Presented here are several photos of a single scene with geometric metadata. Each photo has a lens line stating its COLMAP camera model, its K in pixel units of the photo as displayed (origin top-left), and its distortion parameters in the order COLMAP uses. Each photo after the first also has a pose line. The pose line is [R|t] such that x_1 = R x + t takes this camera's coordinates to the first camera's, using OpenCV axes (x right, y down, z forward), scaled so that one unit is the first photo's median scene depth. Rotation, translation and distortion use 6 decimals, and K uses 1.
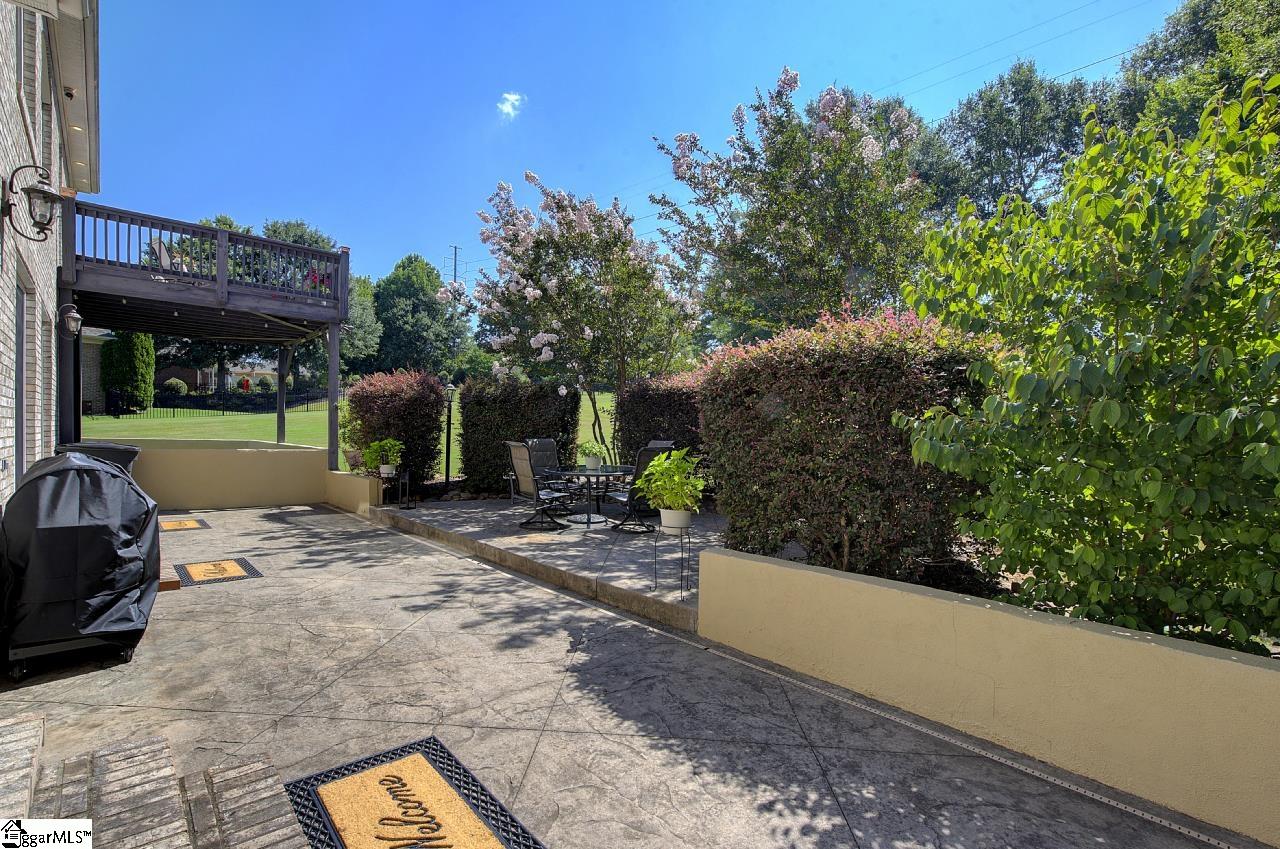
lens RADIAL K [[588.8, 0, 640.0], [0, 588.8, 424.5], [0, 0, 1]] dist [0.012464, 0.000303]
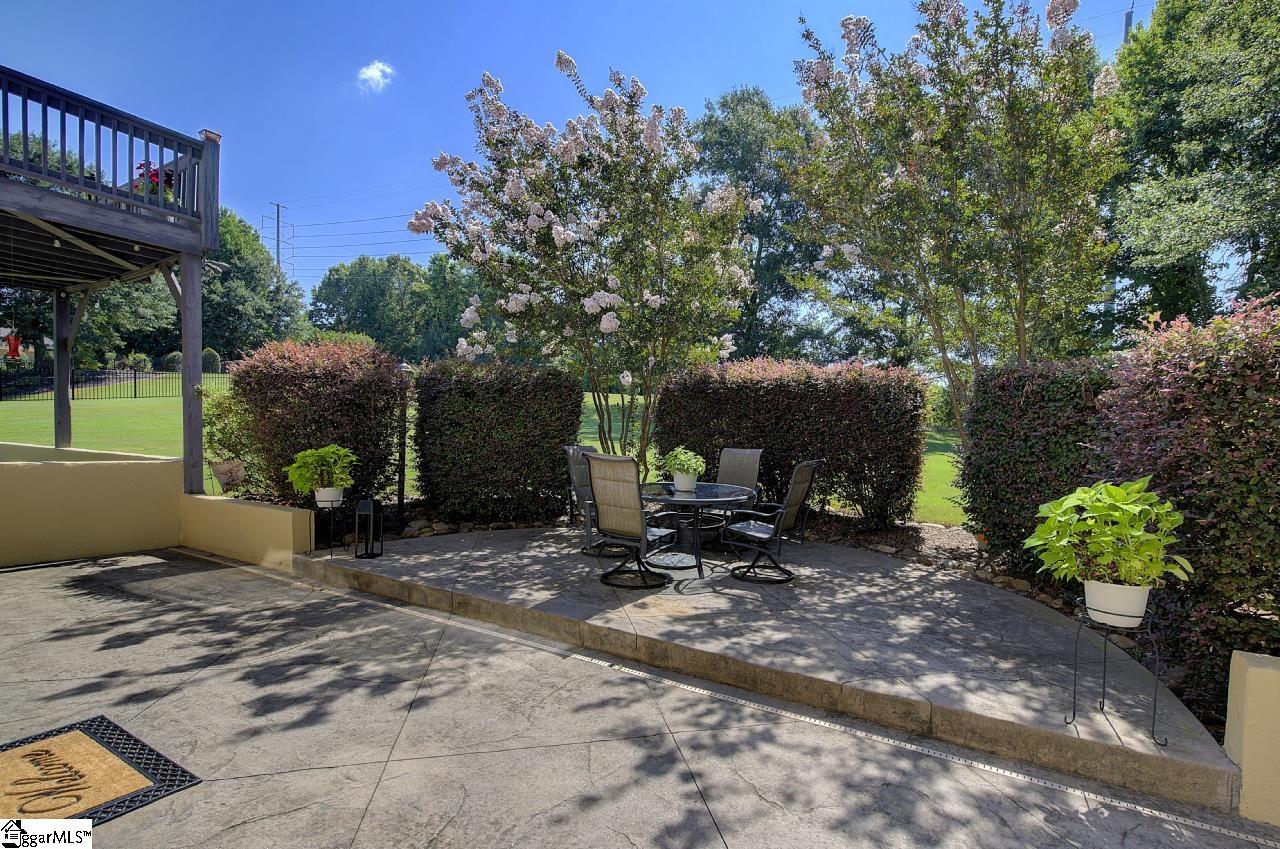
lens RADIAL K [[555.8, 0, 641.4], [0, 555.8, 443.2], [0, 0, 1]] dist [0.009610, -0.000185]
pose [[0.948744, 0.002144, 0.316038, -0.432700], [-0.012960, 0.999400, 0.032127, -0.001598], [-0.315779, -0.034576, 0.948203, 0.492524]]
